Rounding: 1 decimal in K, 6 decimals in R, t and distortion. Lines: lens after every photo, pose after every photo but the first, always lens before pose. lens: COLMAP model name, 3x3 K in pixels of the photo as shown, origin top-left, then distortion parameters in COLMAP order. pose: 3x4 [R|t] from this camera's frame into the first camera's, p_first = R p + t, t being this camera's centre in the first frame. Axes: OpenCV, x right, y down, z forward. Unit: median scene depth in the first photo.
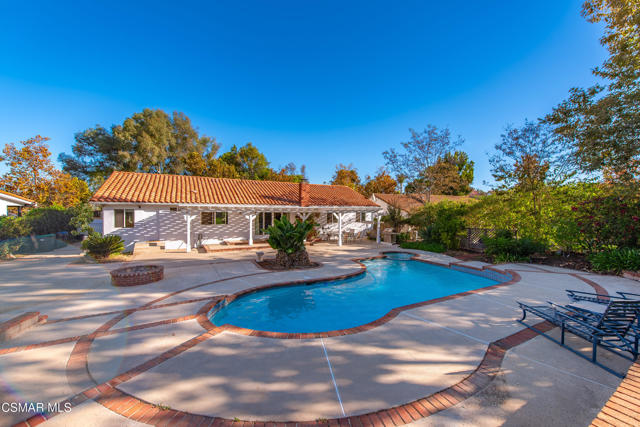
lens RADIAL K [[254.7, 0, 324.1], [0, 254.7, 209.9], [0, 0, 1]] dist [0.010058, -0.003032]
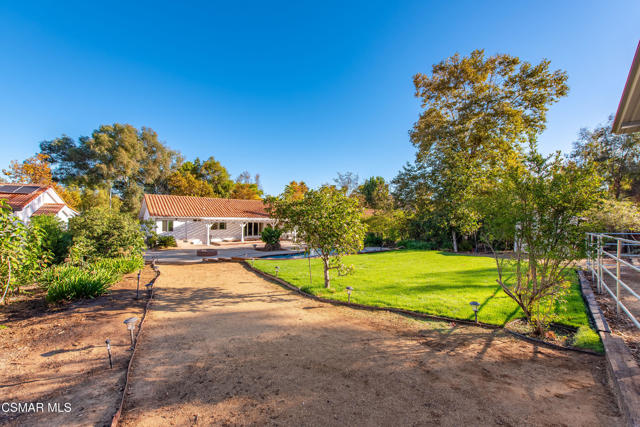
lens RADIAL K [[254.7, 0, 321.9], [0, 254.7, 221.0], [0, 0, 1]] dist [0.010058, -0.003032]
pose [[0.981697, 0.010004, 0.190189, -0.075190], [-0.015311, 0.999533, 0.026451, -0.042577], [-0.189836, -0.028879, 0.981391, -0.601568]]
